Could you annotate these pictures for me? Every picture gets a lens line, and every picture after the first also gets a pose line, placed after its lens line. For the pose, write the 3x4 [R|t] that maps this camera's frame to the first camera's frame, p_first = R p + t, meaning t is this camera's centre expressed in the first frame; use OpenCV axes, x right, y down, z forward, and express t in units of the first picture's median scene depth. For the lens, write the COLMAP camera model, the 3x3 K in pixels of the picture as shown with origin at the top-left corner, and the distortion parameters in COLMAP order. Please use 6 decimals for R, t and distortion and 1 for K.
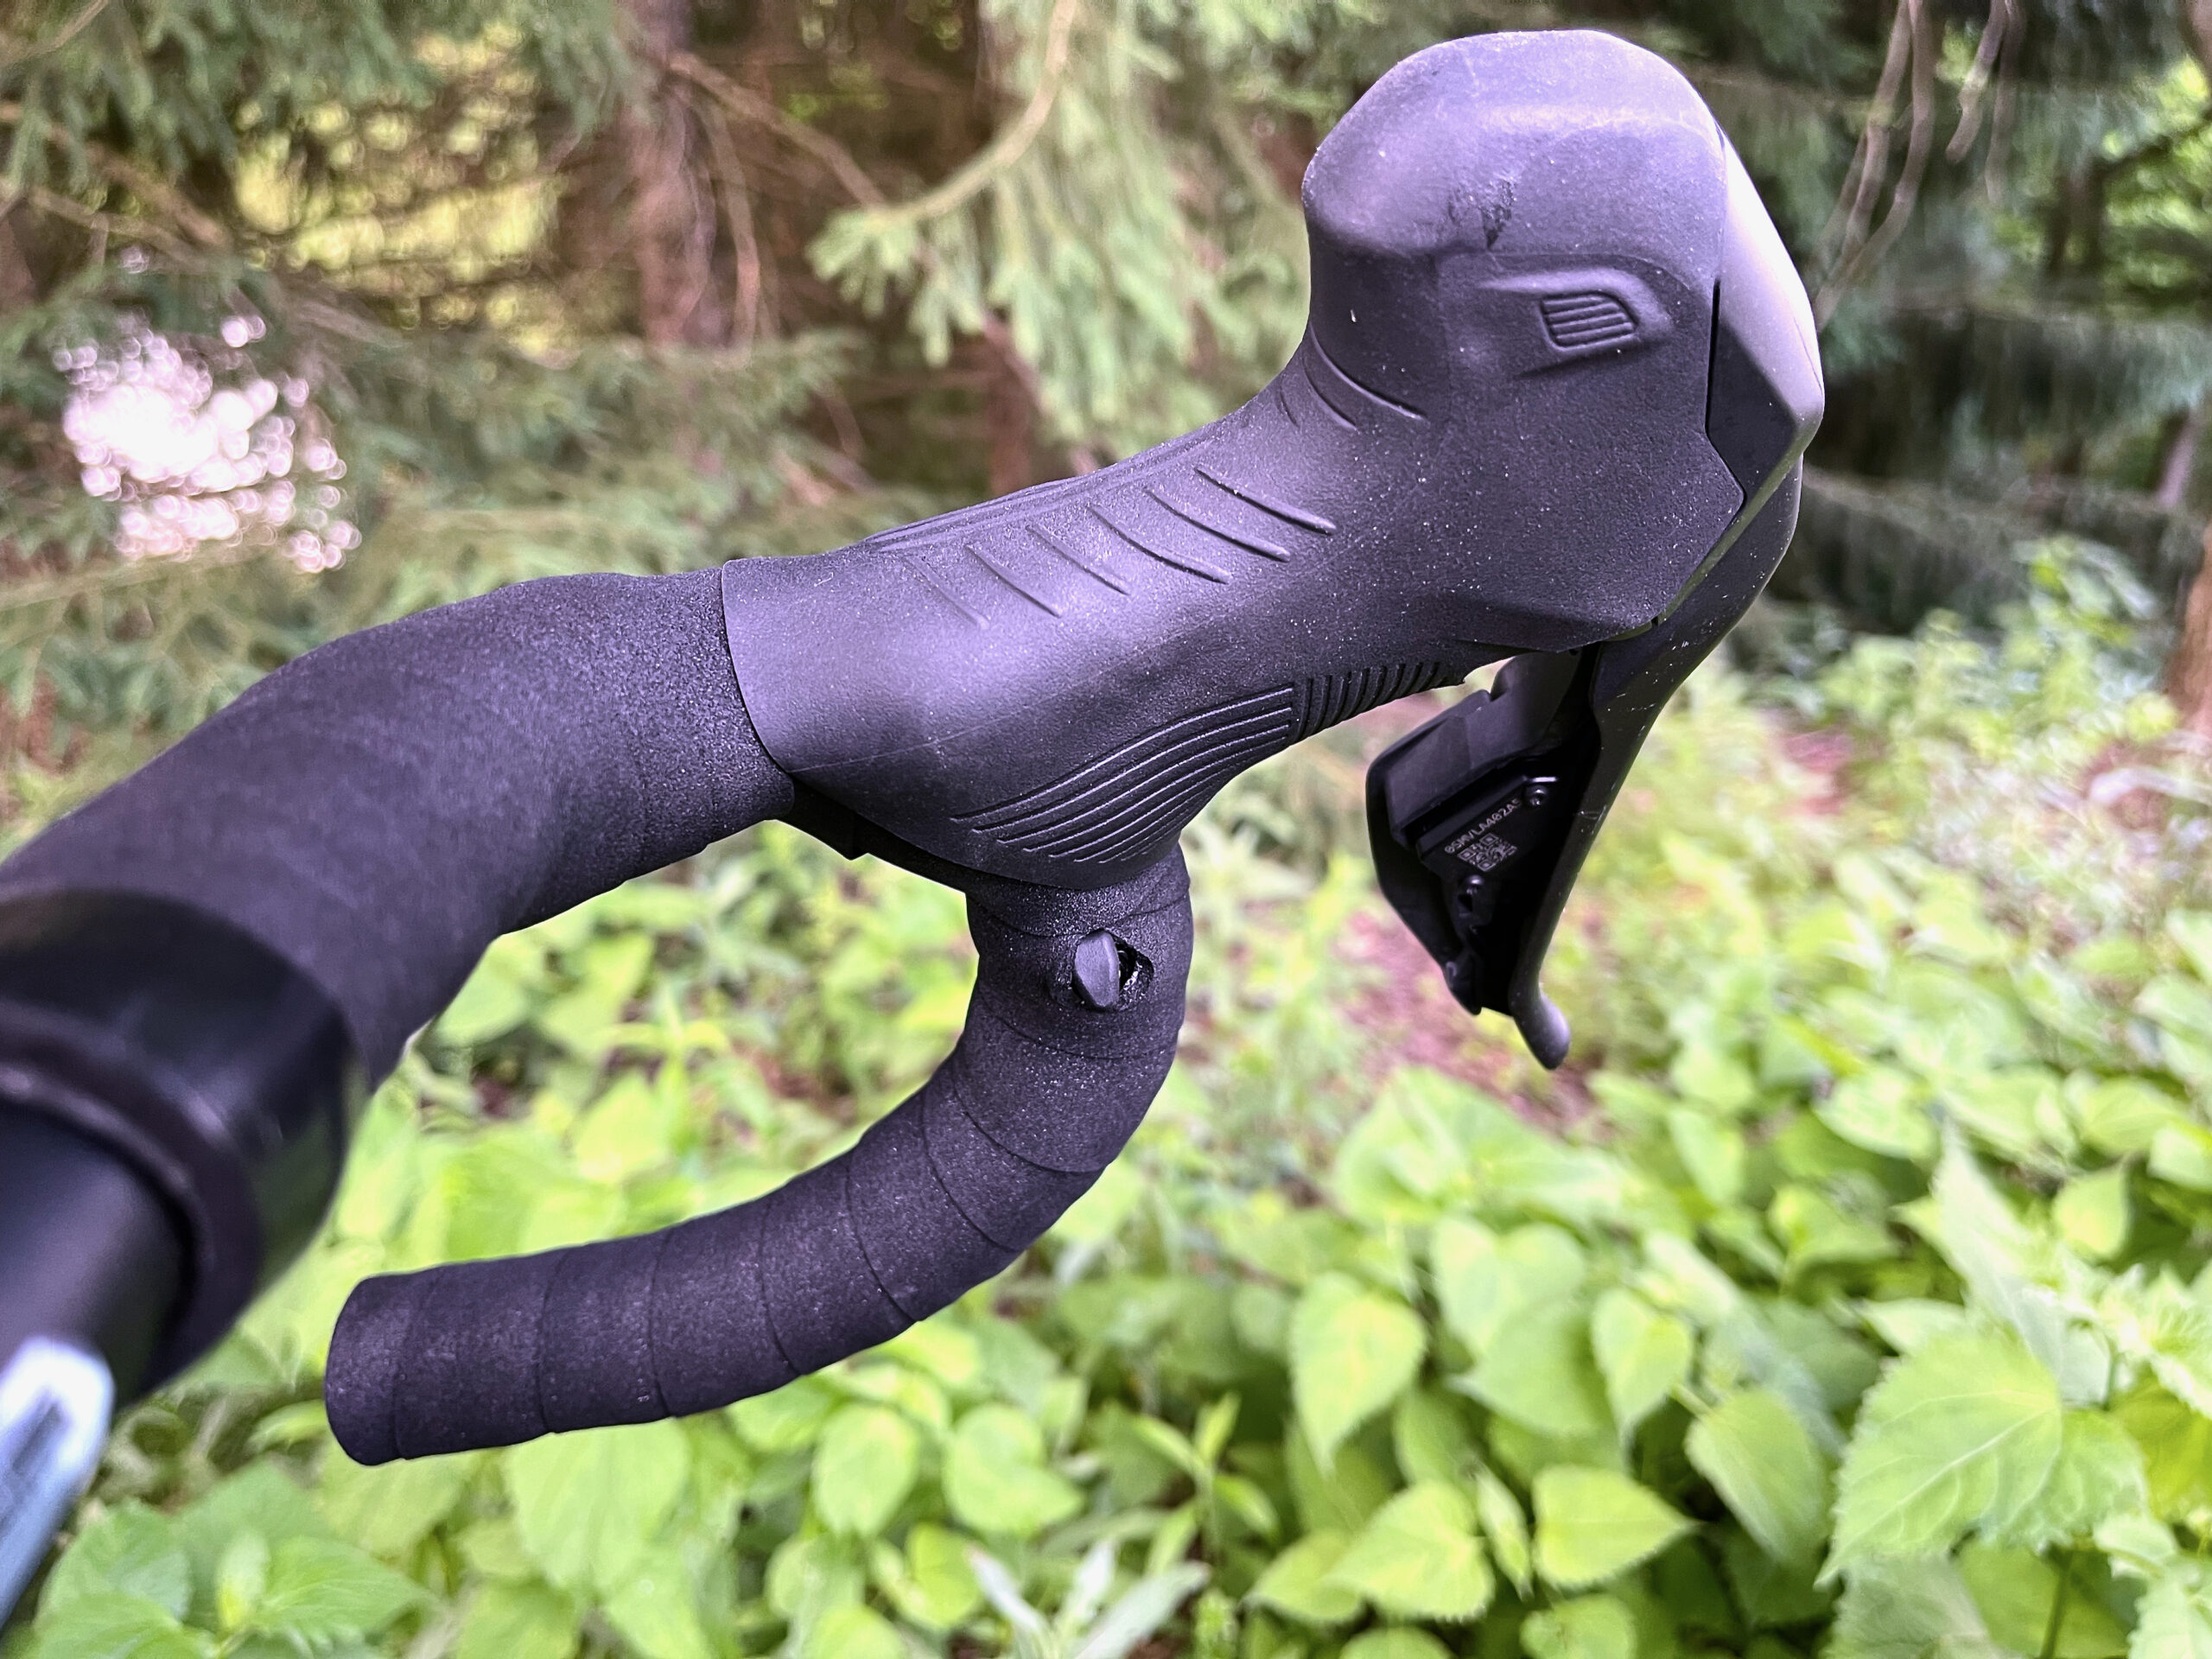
lens RADIAL K [[1621.9, 0, 1131.2], [0, 1621.9, 780.0], [0, 0, 1]] dist [0.039889, -0.036720]
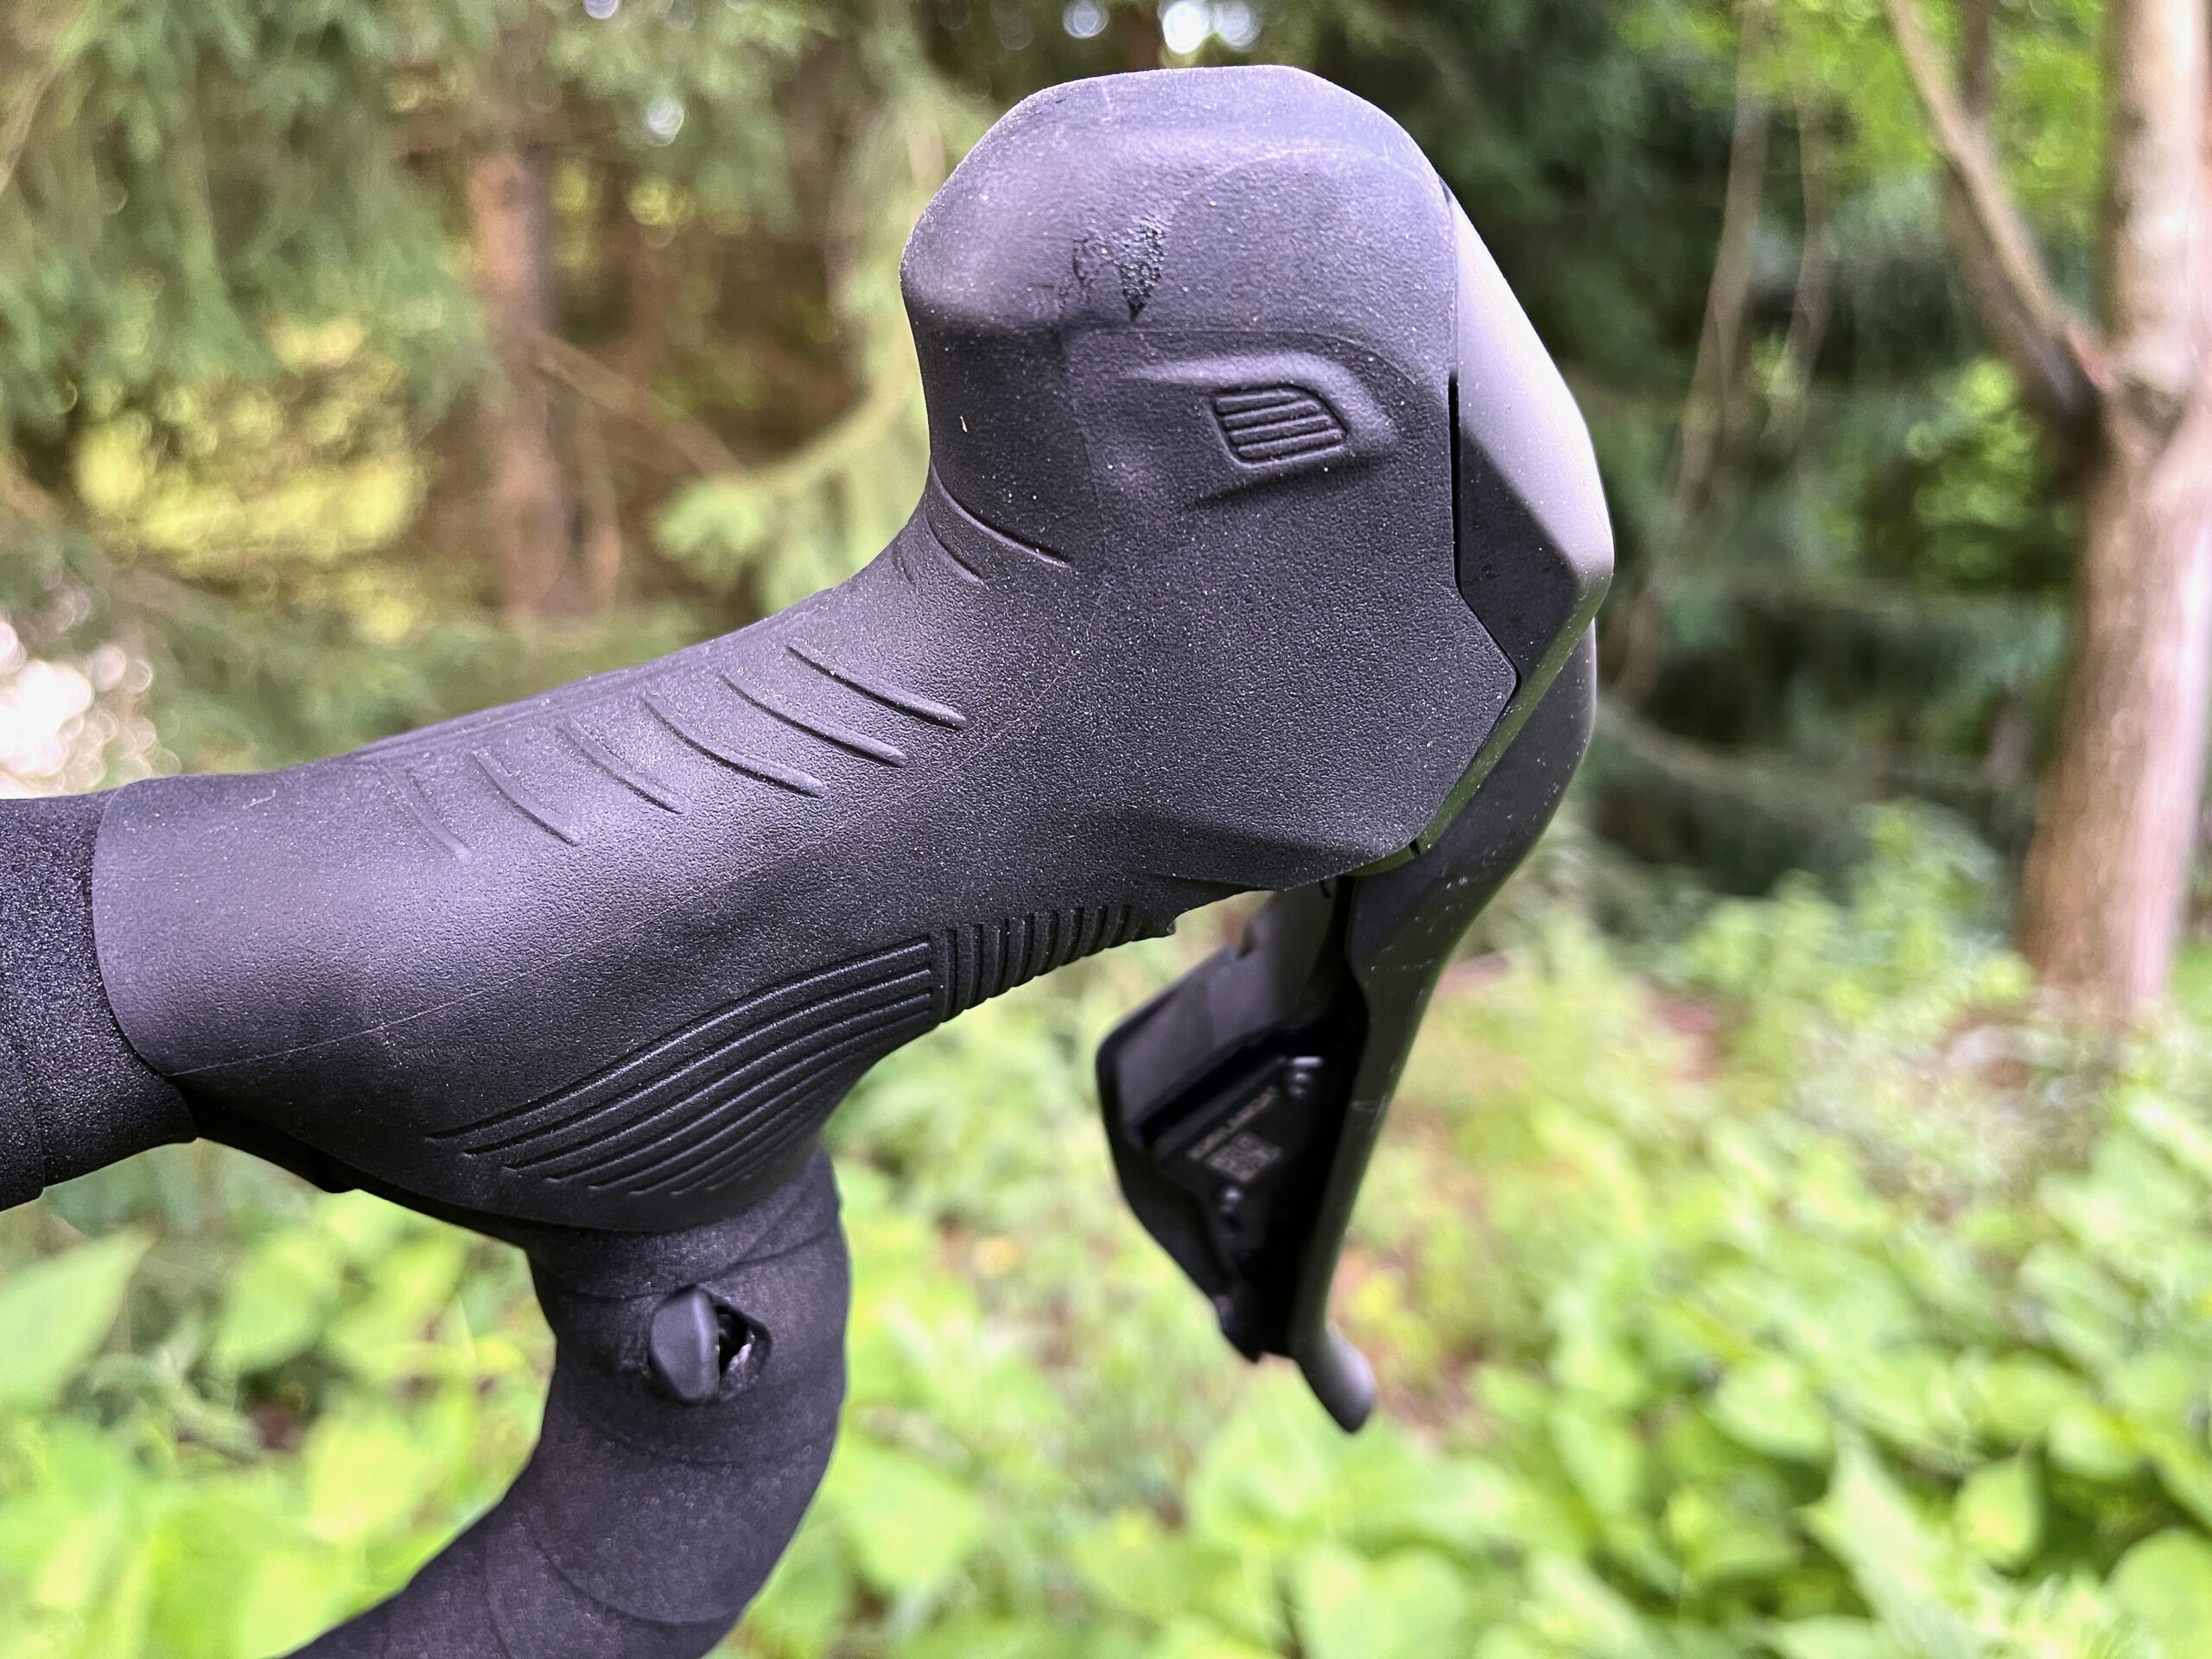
lens RADIAL K [[1621.9, 0, 1111.8], [0, 1621.9, 818.4], [0, 0, 1]] dist [0.039889, -0.036720]
pose [[0.998018, -0.007647, 0.062457, 0.097531], [0.016618, 0.989377, -0.144418, -0.004123], [-0.060690, 0.145169, 0.987544, 0.194021]]
